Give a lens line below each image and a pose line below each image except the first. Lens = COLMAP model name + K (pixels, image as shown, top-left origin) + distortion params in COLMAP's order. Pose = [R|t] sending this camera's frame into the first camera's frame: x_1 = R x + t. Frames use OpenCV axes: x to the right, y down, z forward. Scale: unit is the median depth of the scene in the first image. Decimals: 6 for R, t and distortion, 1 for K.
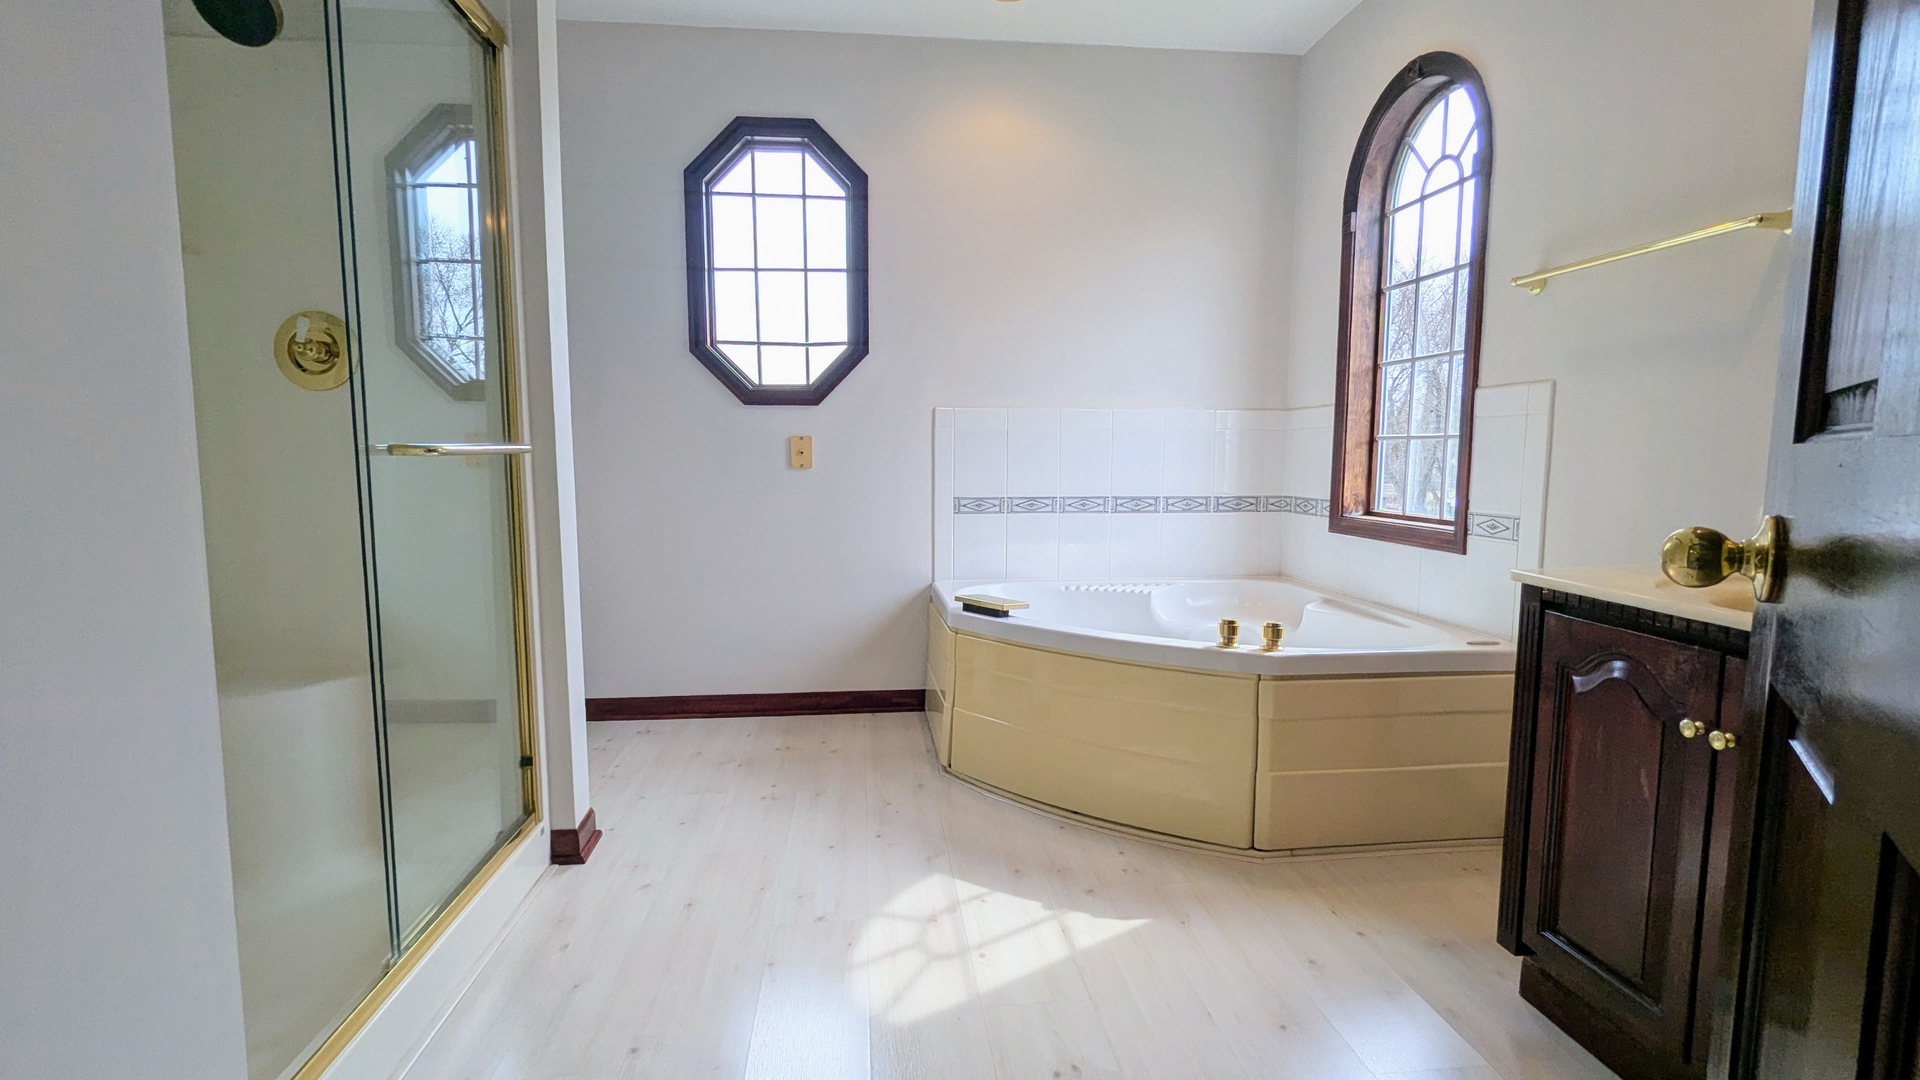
lens RADIAL K [[925.5, 0, 967.7], [0, 925.5, 552.6], [0, 0, 1]] dist [0.002001, -0.001846]
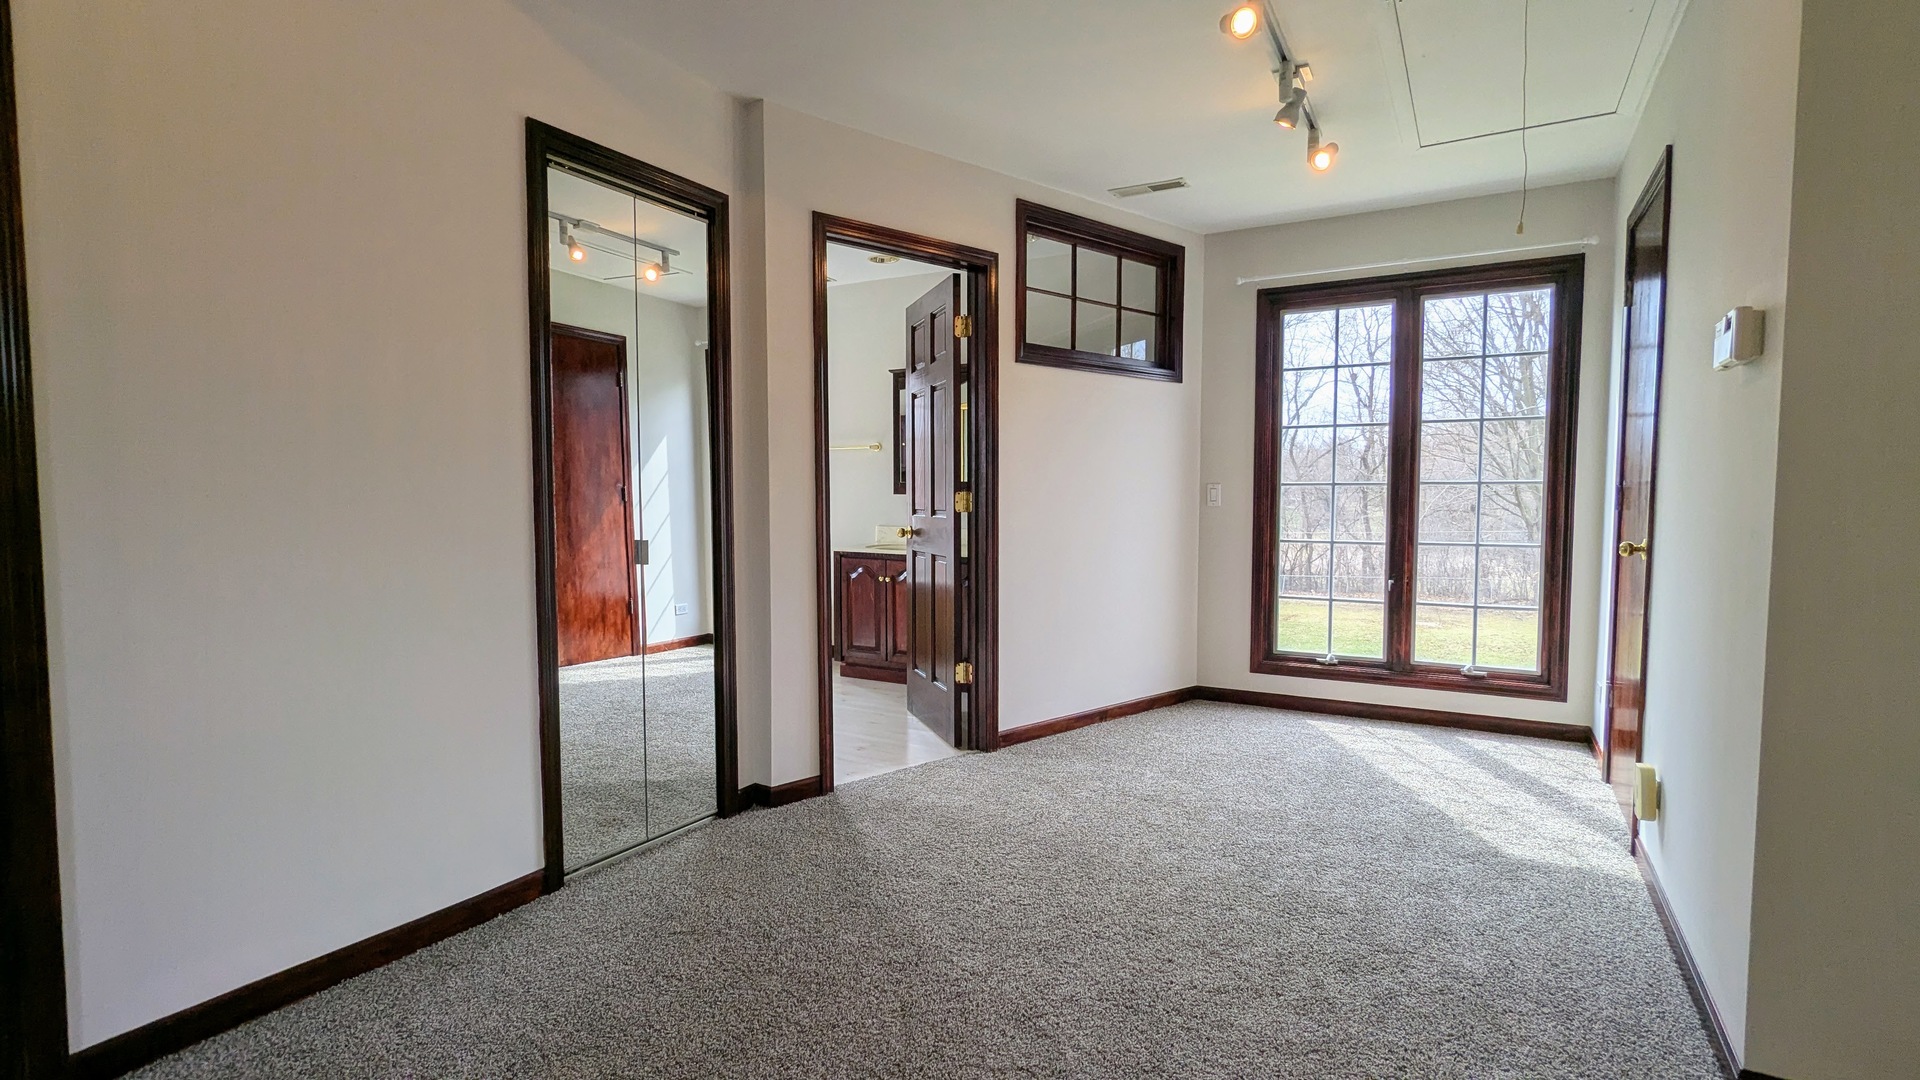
lens RADIAL K [[925.5, 0, 963.7], [0, 925.5, 545.5], [0, 0, 1]] dist [0.002001, -0.001846]
pose [[0.605745, -0.058145, 0.793531, -1.489369], [0.097659, 0.995219, -0.001624, 0.051765], [-0.789643, 0.078479, 0.608527, -1.200703]]
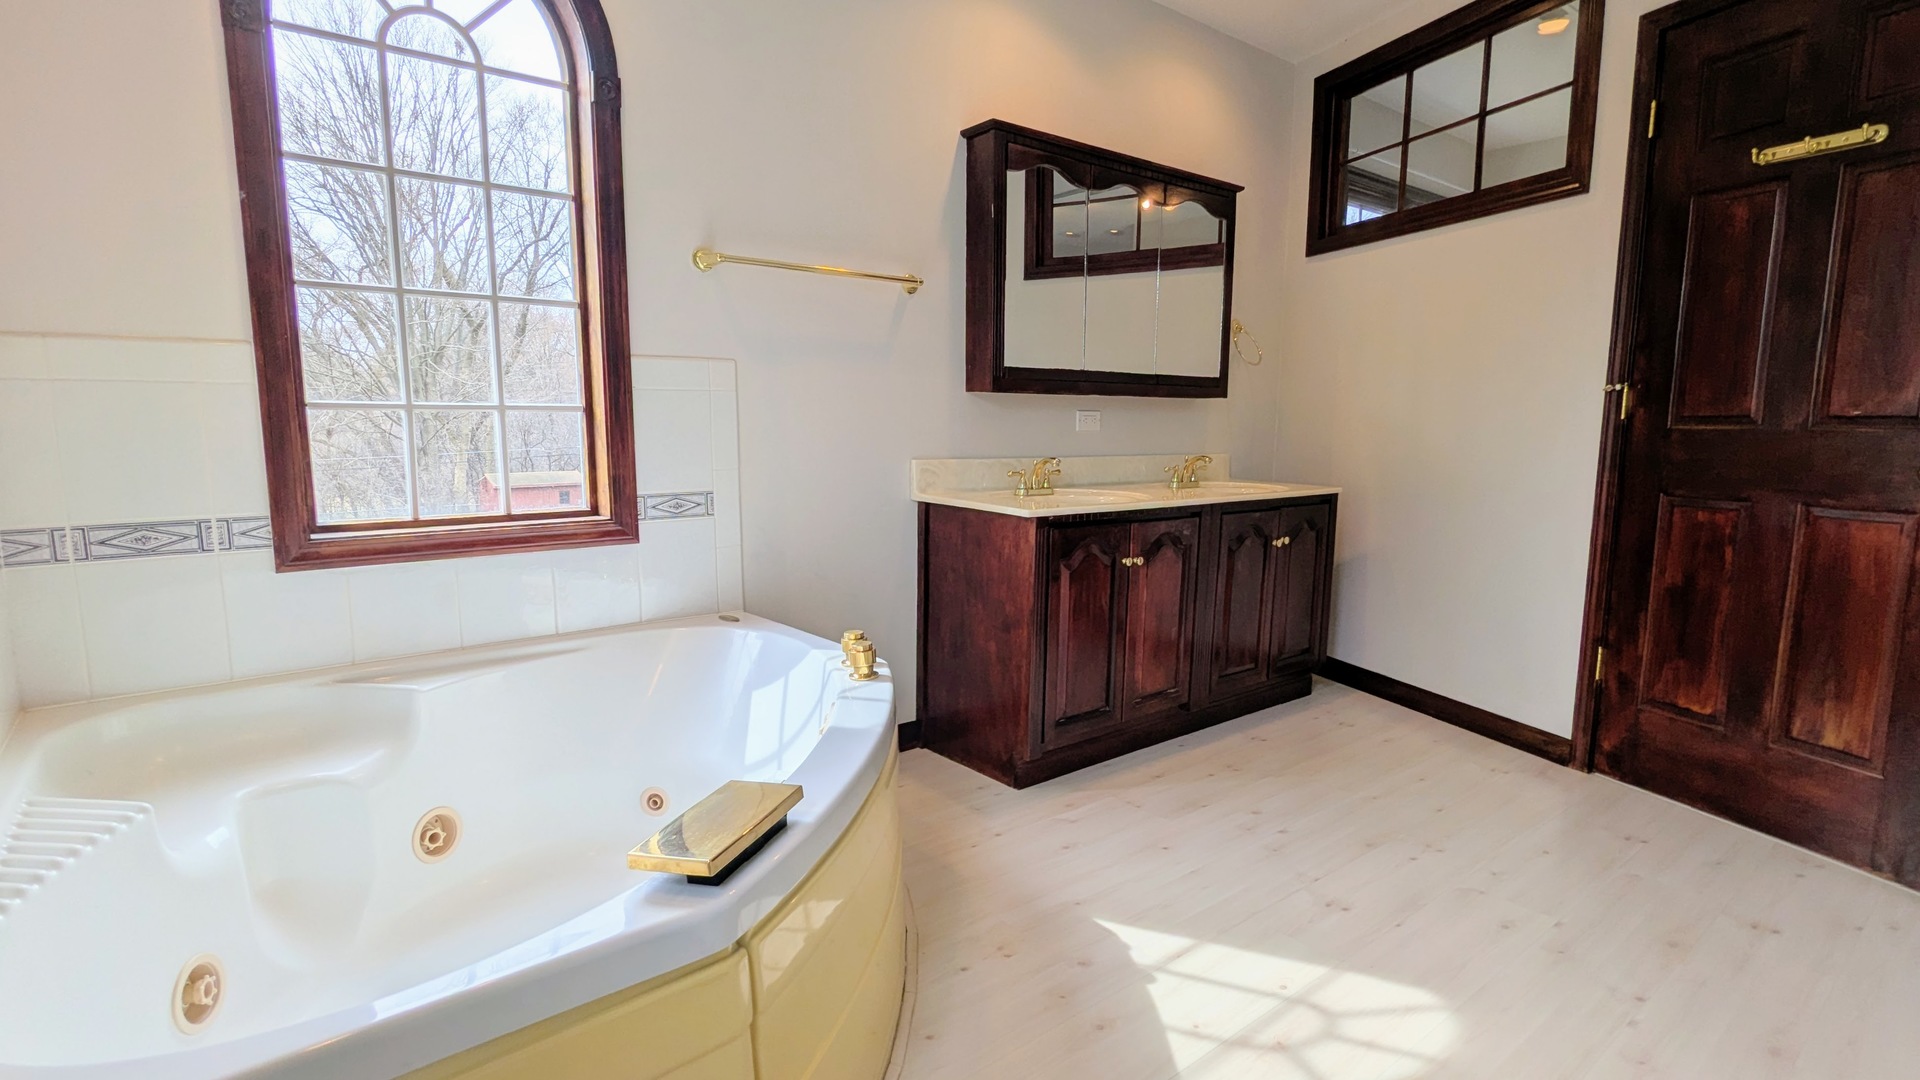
lens RADIAL K [[925.5, 0, 959.9], [0, 925.5, 549.8], [0, 0, 1]] dist [0.002001, -0.001846]
pose [[-0.533594, -0.130601, 0.835596, -0.481425], [0.082762, 0.975200, 0.205270, -0.189843], [-0.841682, 0.178687, -0.509552, 1.519622]]
